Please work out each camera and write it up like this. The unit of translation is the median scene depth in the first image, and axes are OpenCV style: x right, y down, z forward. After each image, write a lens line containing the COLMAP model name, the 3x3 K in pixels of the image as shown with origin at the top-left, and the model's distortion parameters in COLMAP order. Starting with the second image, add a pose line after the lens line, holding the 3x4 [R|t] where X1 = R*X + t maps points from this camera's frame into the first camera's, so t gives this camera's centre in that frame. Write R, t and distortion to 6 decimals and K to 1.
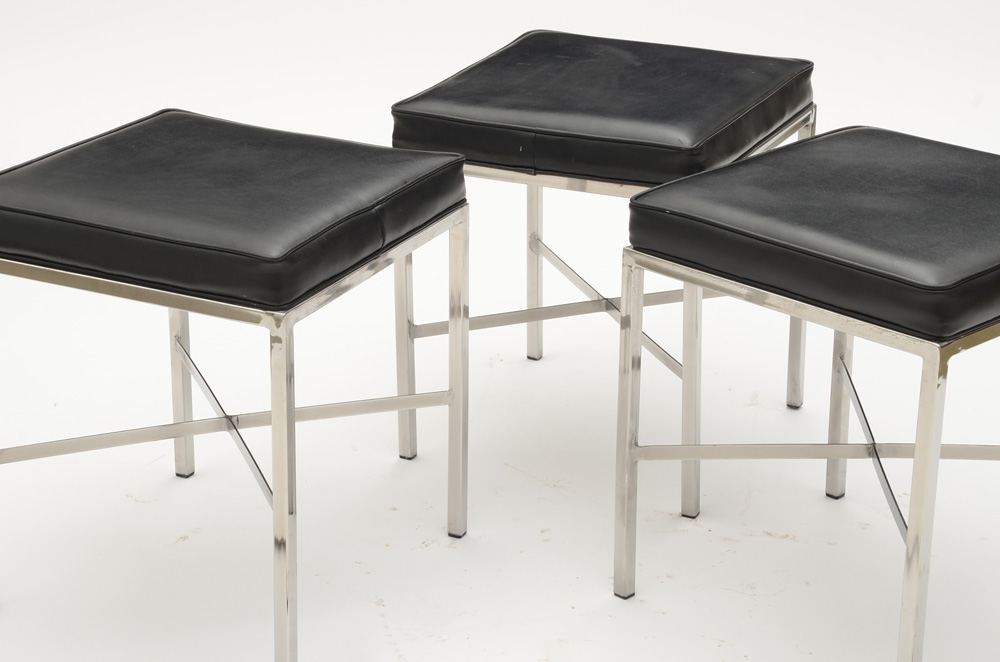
lens RADIAL K [[2402.8, 0, 500.0], [0, 2402.8, 331.0], [0, 0, 1]] dist [0.527381, -0.244136]
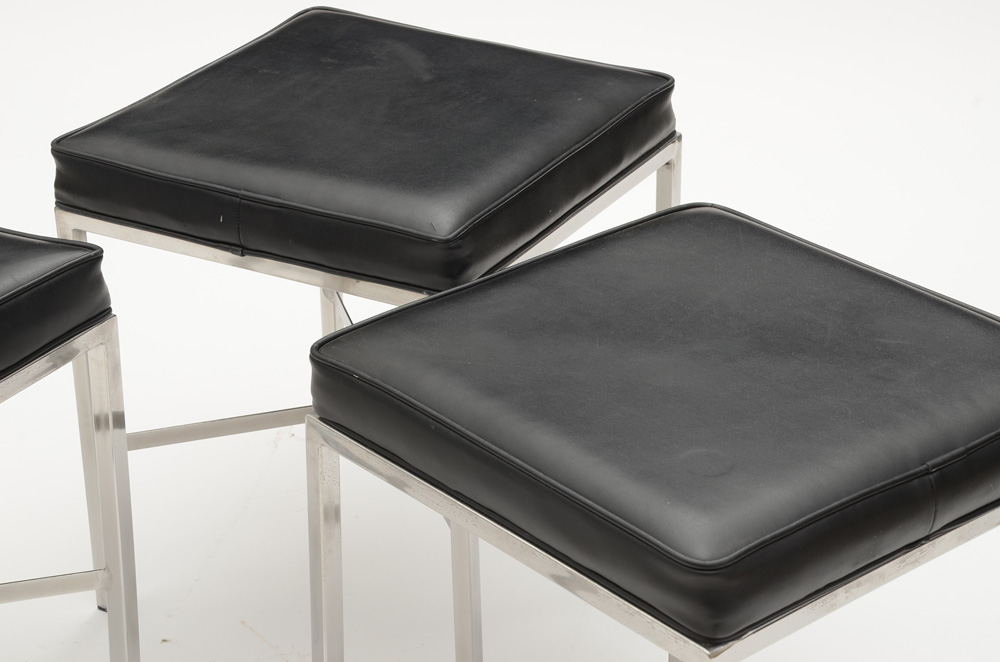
lens RADIAL K [[2402.8, 0, 500.0], [0, 2402.8, 331.0], [0, 0, 1]] dist [0.527381, -0.244136]
pose [[0.997978, 0.022772, -0.059345, 0.127817], [-0.017177, 0.995506, 0.093129, -0.107082], [0.061199, -0.091921, 0.993884, 0.299438]]
